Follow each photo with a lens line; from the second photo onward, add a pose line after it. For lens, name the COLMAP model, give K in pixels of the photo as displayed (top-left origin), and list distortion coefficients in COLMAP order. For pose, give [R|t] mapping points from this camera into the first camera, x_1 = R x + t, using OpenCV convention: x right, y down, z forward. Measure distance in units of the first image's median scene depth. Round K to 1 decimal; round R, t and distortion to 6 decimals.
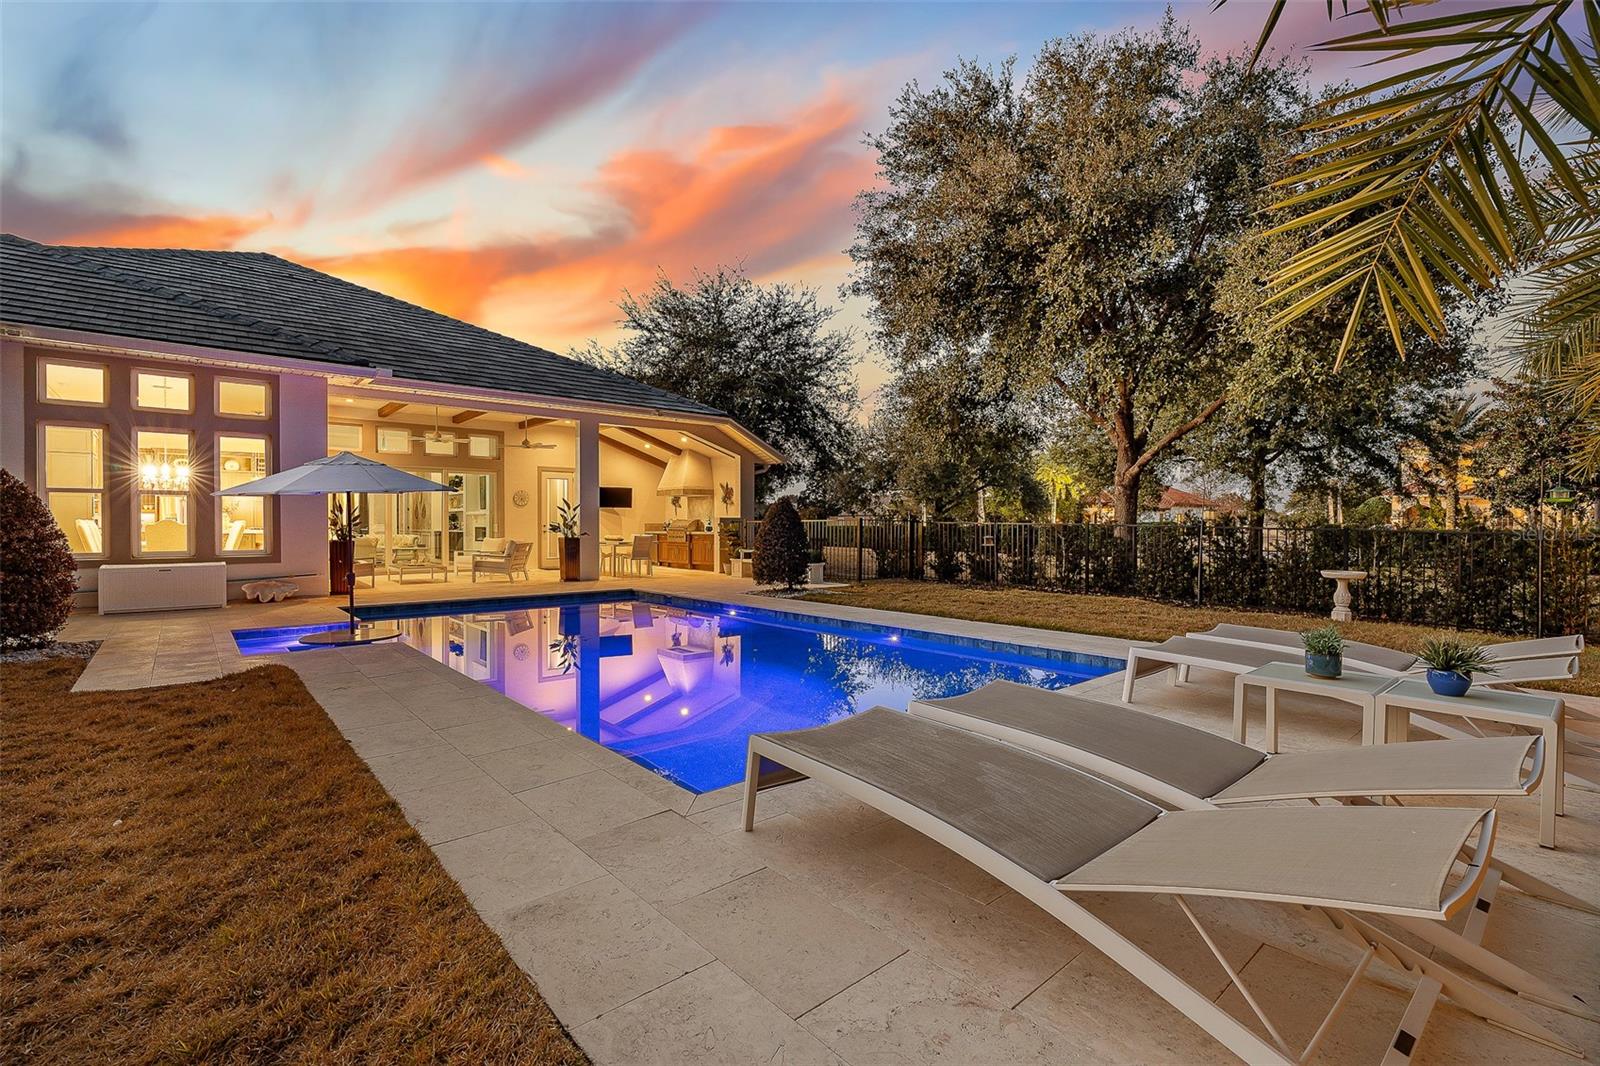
lens RADIAL K [[716.7, 0, 798.2], [0, 716.7, 527.5], [0, 0, 1]] dist [-0.008855, 0.002573]
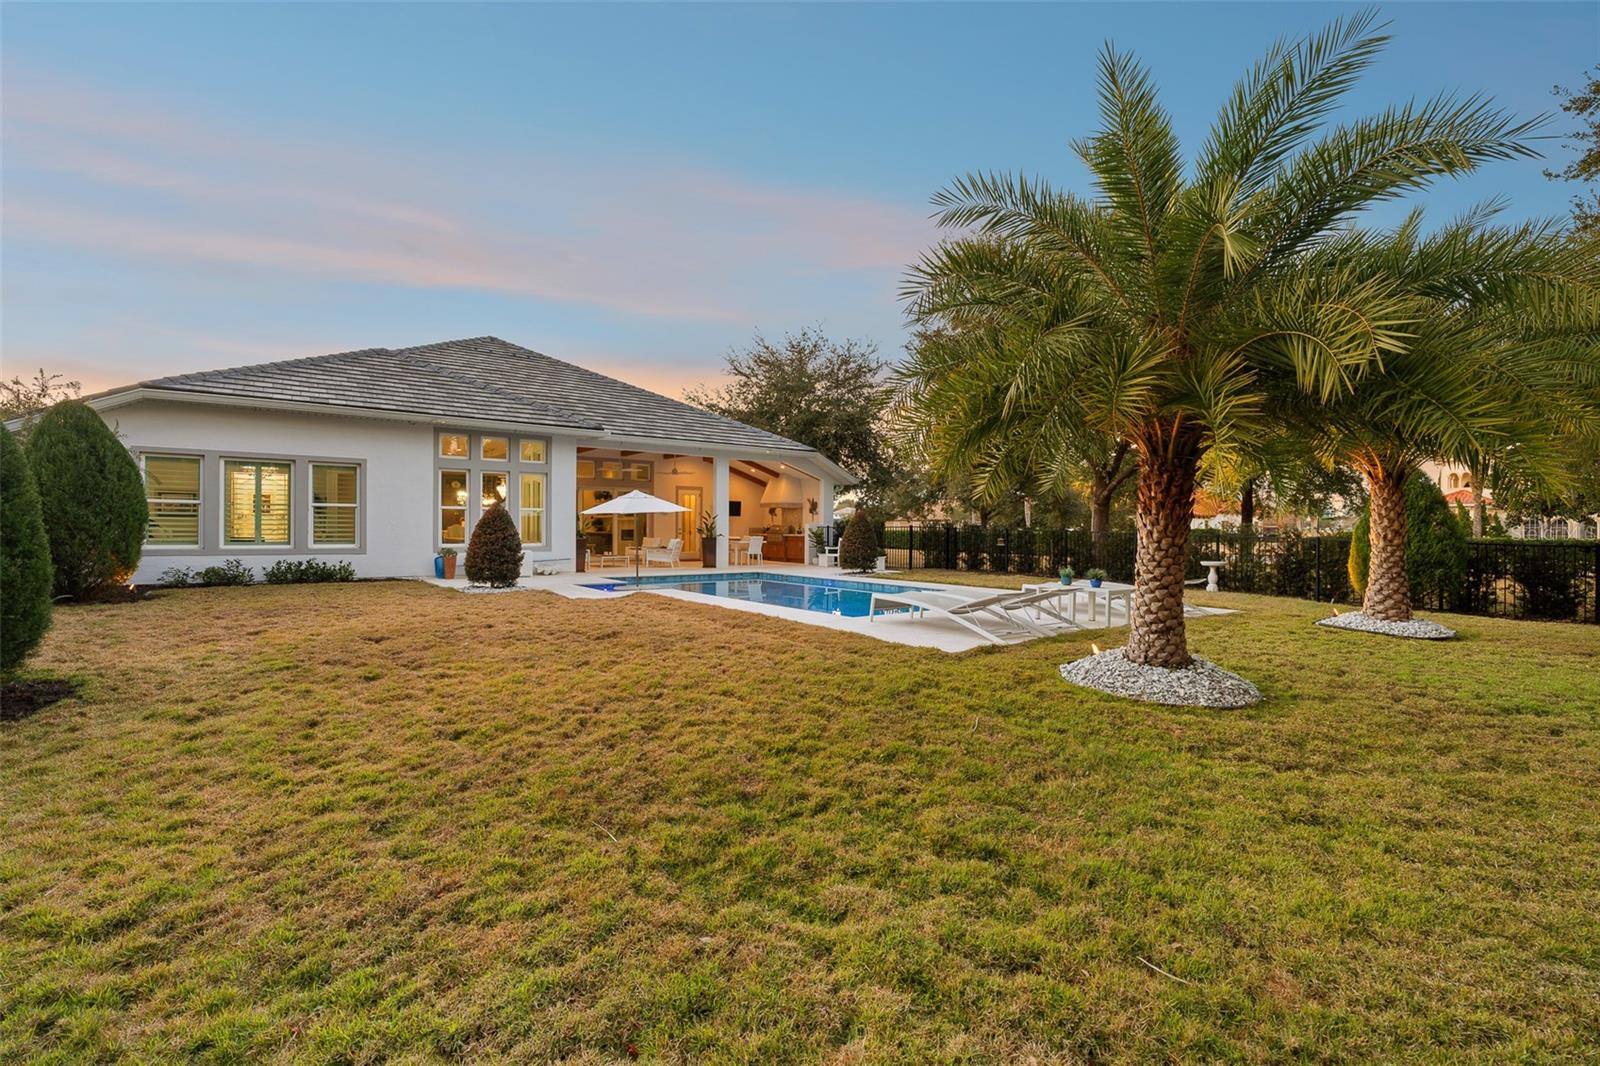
lens RADIAL K [[716.7, 0, 798.2], [0, 716.7, 529.3], [0, 0, 1]] dist [-0.008855, 0.002573]
pose [[0.997052, 0.006952, -0.076411, -0.027181], [-0.007194, 0.999970, -0.002901, 0.000049], [0.076388, 0.003442, 0.997072, -0.409782]]
